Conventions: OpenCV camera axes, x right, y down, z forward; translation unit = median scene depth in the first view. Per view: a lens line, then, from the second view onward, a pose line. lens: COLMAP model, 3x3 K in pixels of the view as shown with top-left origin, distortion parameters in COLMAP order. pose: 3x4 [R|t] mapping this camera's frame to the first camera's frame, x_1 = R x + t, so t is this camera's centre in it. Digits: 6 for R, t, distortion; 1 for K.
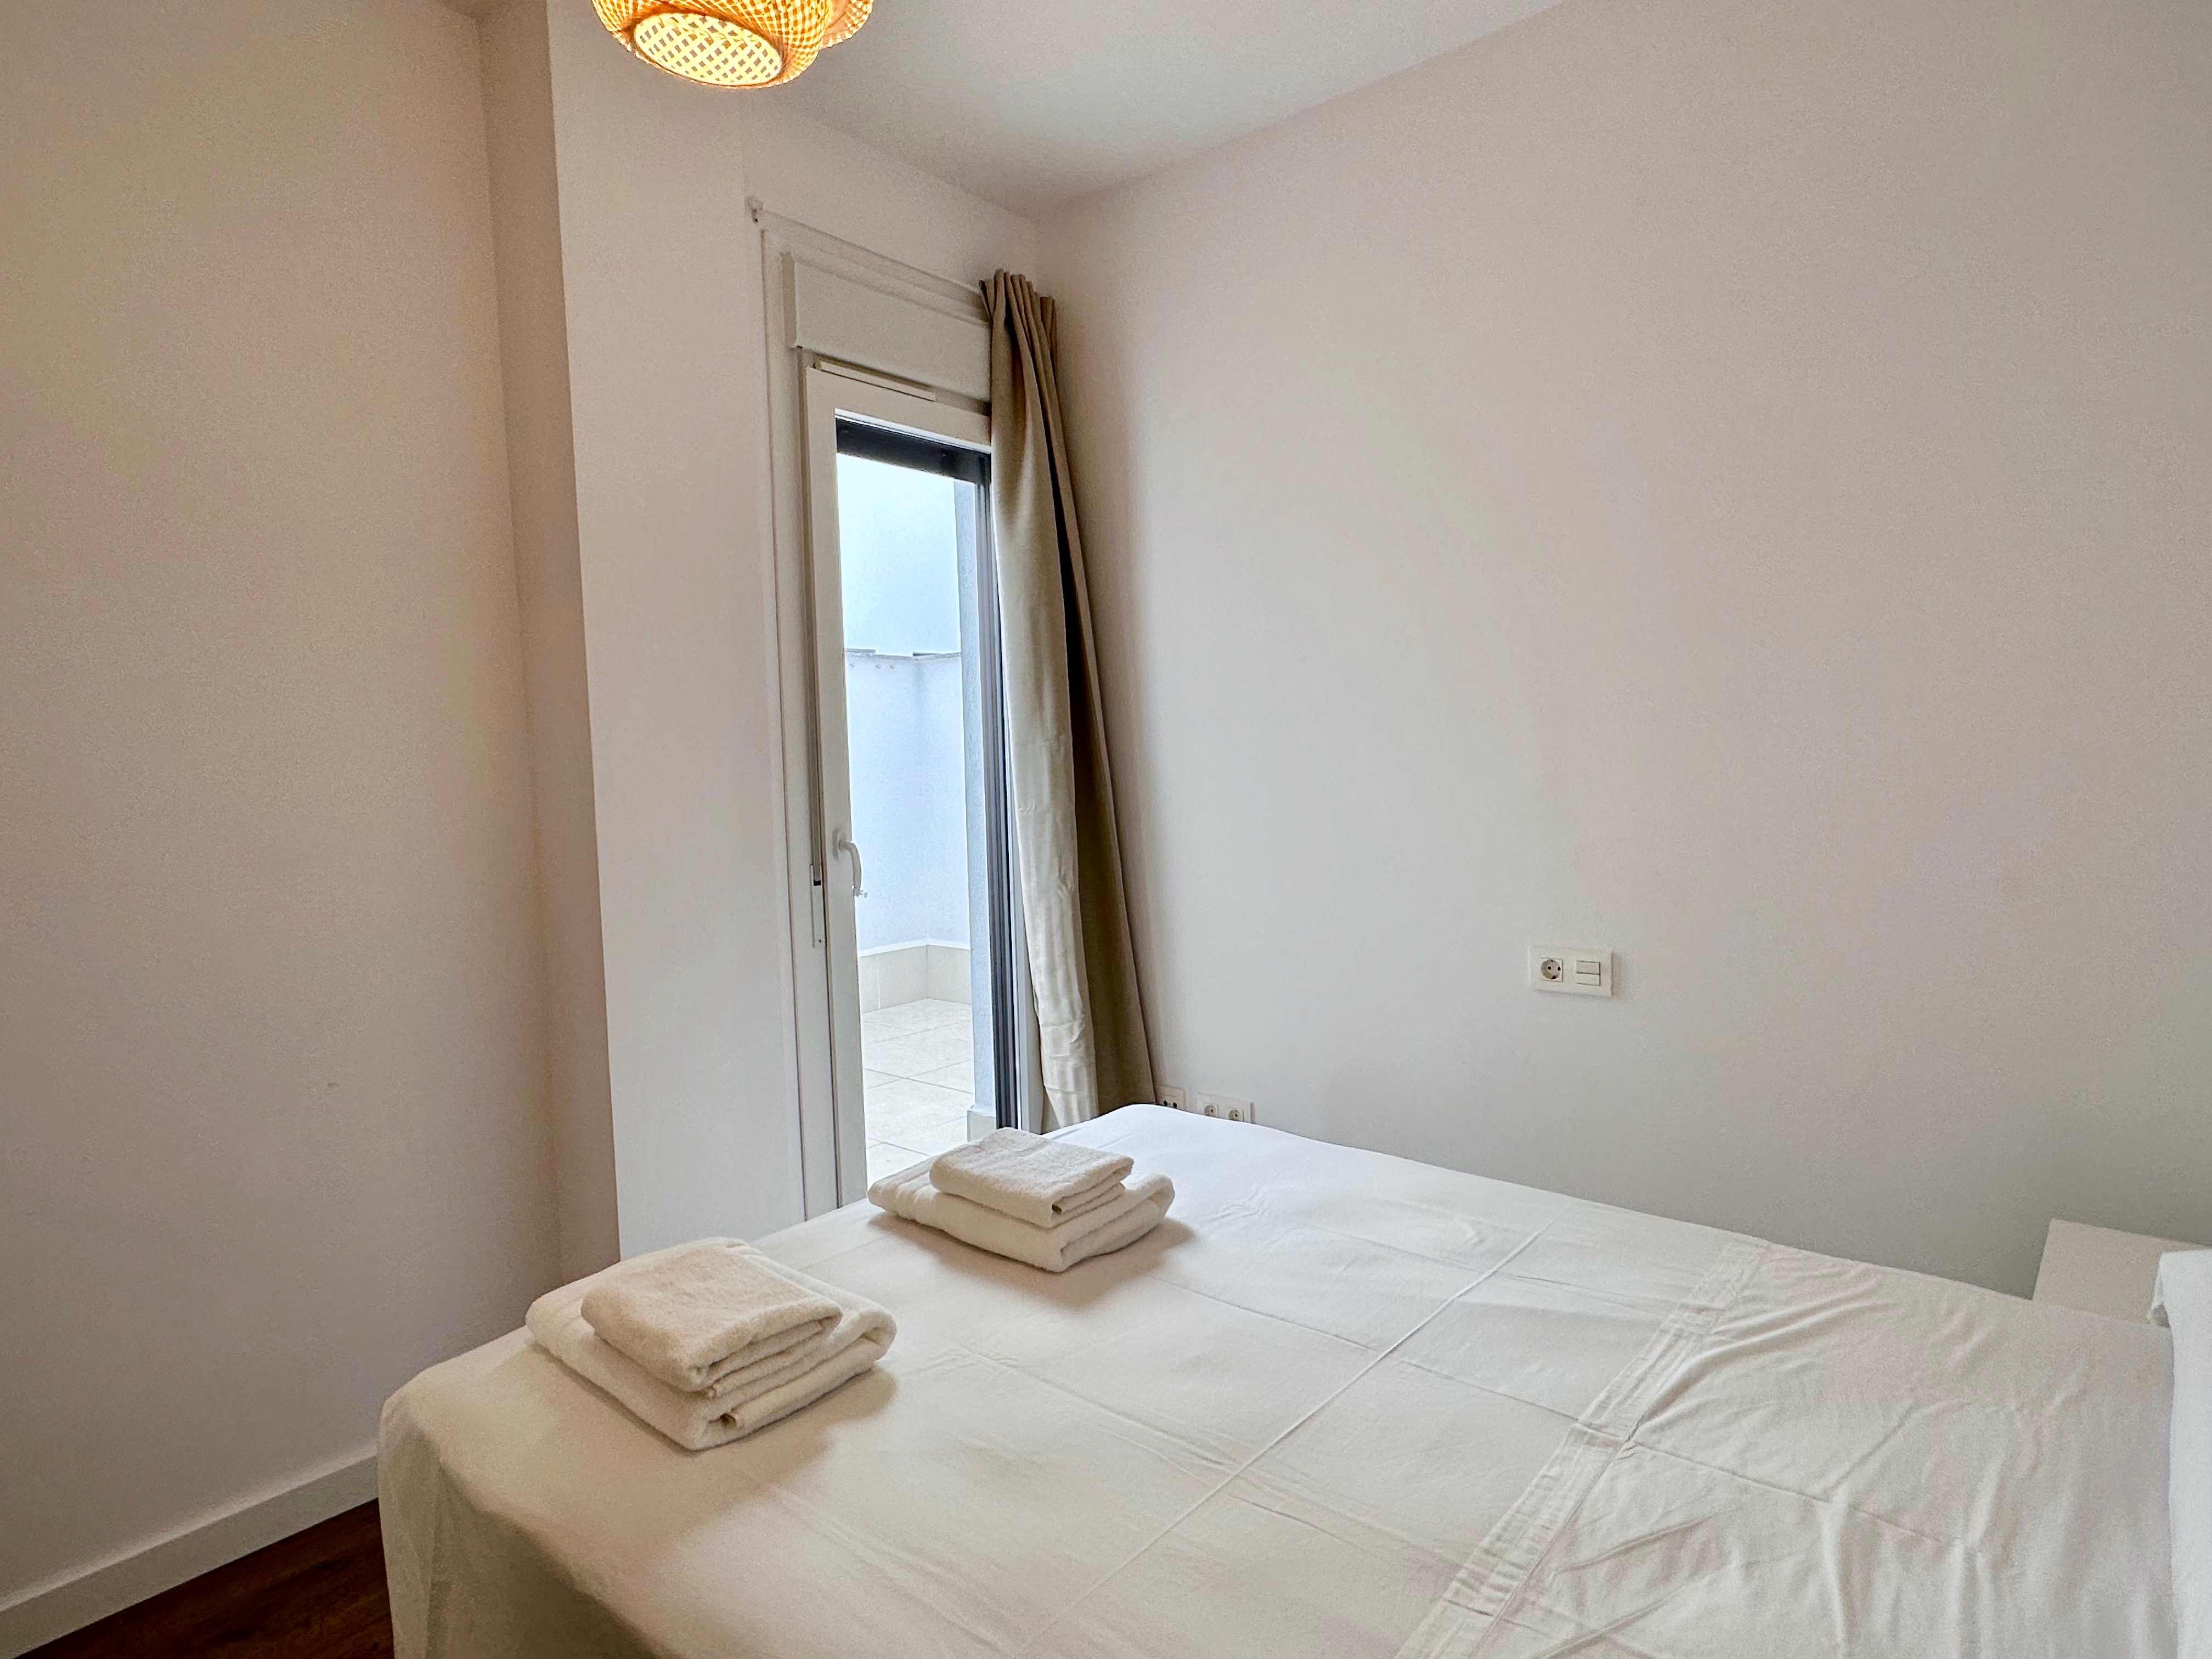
lens RADIAL K [[1224.1, 0, 1109.1], [0, 1224.1, 823.4], [0, 0, 1]] dist [-0.001526, -0.001660]
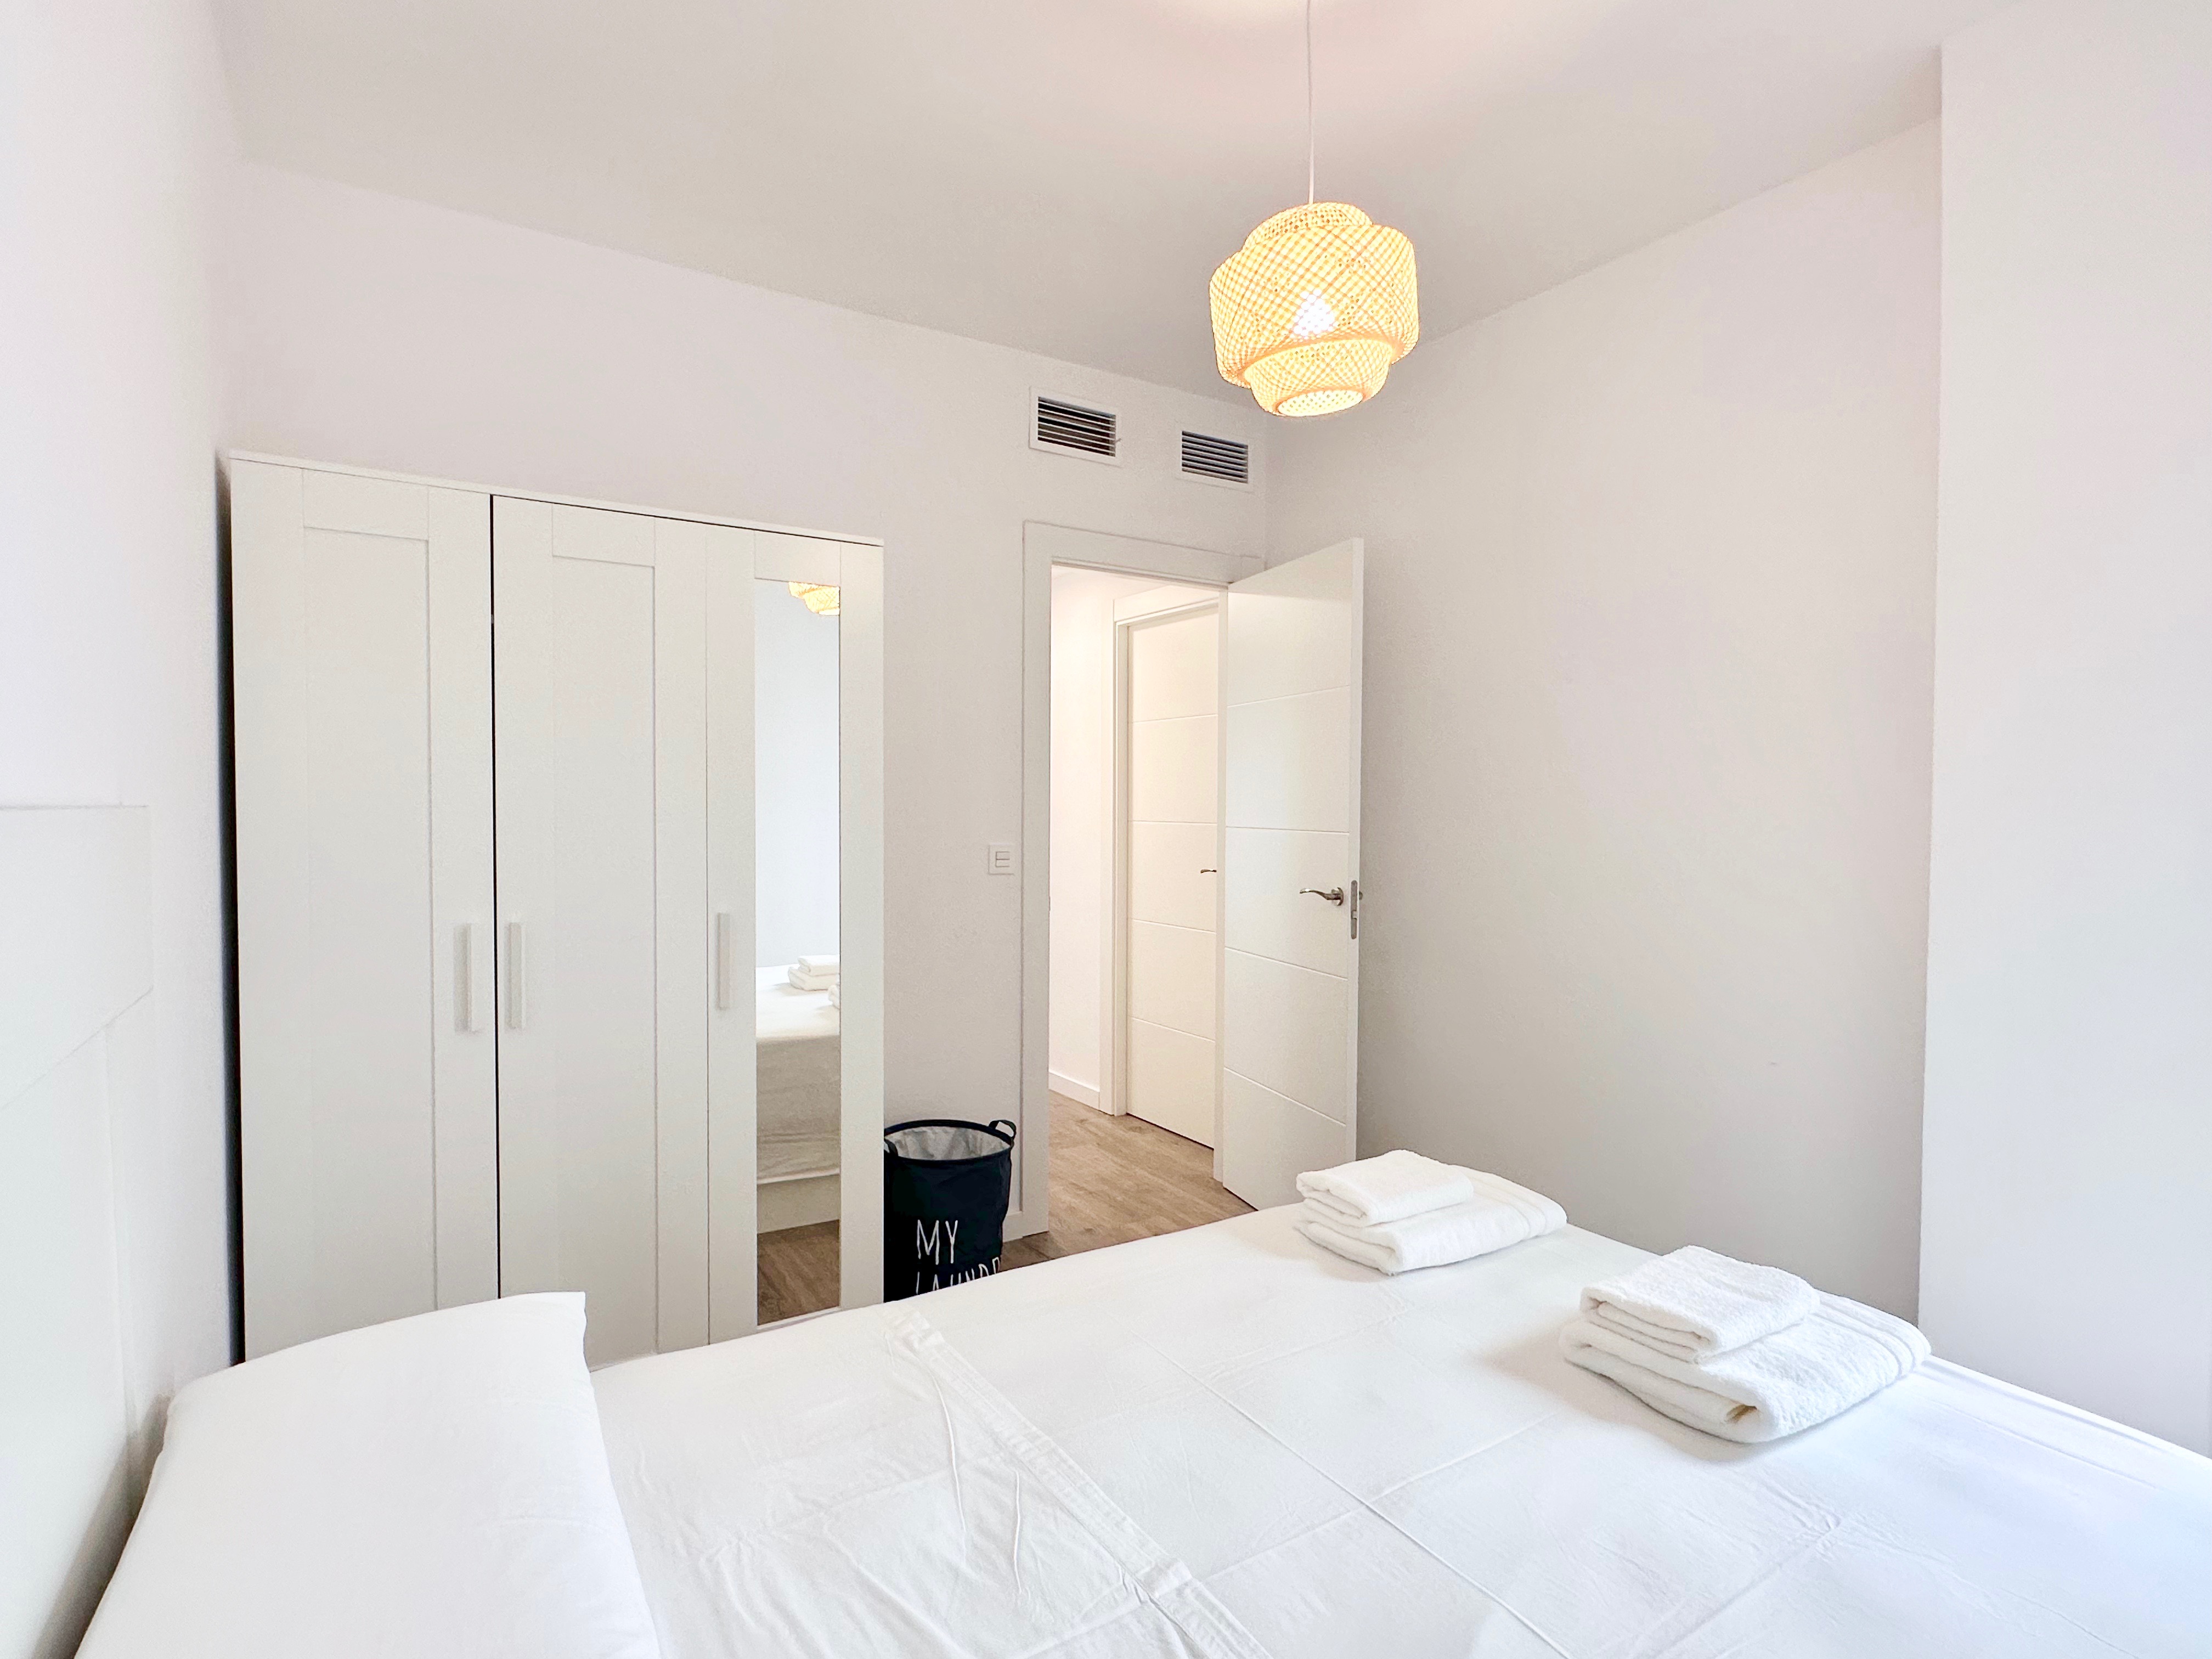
lens RADIAL K [[1069.7, 0, 1106.2], [0, 1069.7, 828.1], [0, 0, 1]] dist [-0.002600, 0.000000]
pose [[-0.283097, 0.049805, -0.957797, 1.403136], [-0.047769, 0.996679, 0.065945, -0.168059], [0.957901, 0.064422, -0.279778, 1.359457]]
